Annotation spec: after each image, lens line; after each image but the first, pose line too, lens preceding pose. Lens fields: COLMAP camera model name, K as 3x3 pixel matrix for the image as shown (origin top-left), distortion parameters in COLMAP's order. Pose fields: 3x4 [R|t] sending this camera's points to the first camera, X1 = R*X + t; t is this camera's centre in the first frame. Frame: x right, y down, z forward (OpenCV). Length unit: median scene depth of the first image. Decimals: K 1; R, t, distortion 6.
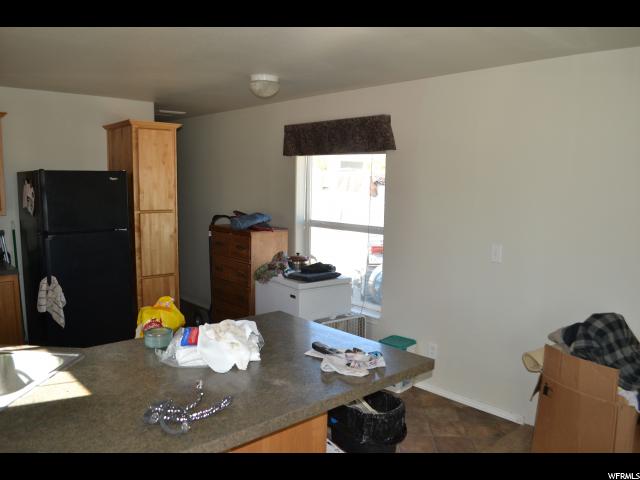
lens RADIAL K [[513.5, 0, 329.4], [0, 513.5, 250.1], [0, 0, 1]] dist [-0.082447, 0.008313]
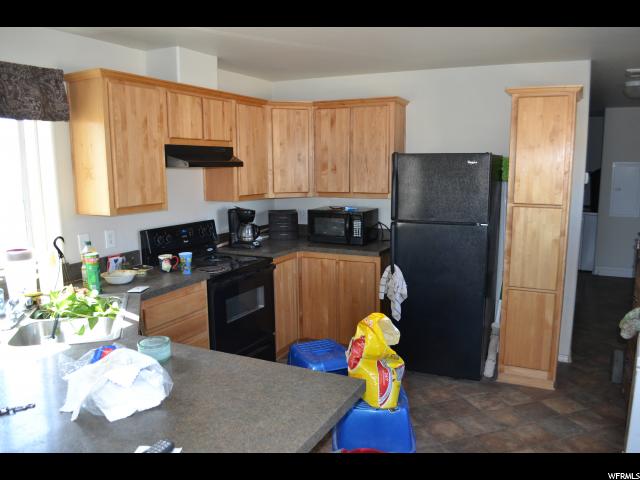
lens RADIAL K [[513.5, 0, 329.4], [0, 513.5, 250.1], [0, 0, 1]] dist [-0.082447, 0.008313]
pose [[0.373257, 0.137250, -0.917519, 0.289235], [-0.113622, 0.988314, 0.101617, -0.061227], [0.920744, 0.066321, 0.384490, 0.506291]]
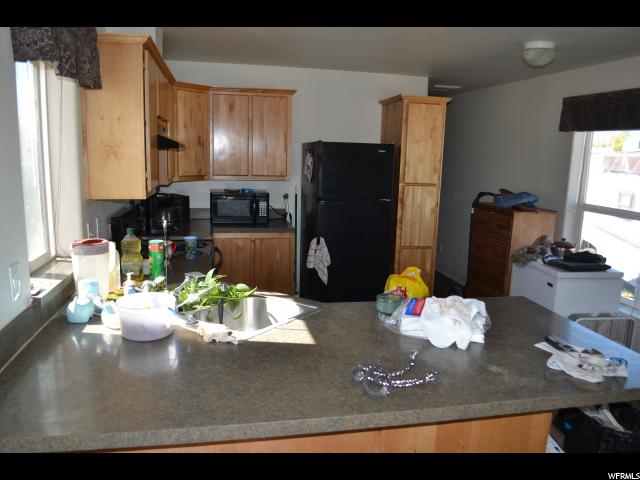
lens RADIAL K [[513.5, 0, 329.4], [0, 513.5, 250.1], [0, 0, 1]] dist [-0.082447, 0.008313]
pose [[0.859577, 0.107656, -0.499537, 0.036289], [-0.086031, 0.994091, 0.066199, 0.002978], [0.503712, -0.013927, 0.863760, 0.020846]]
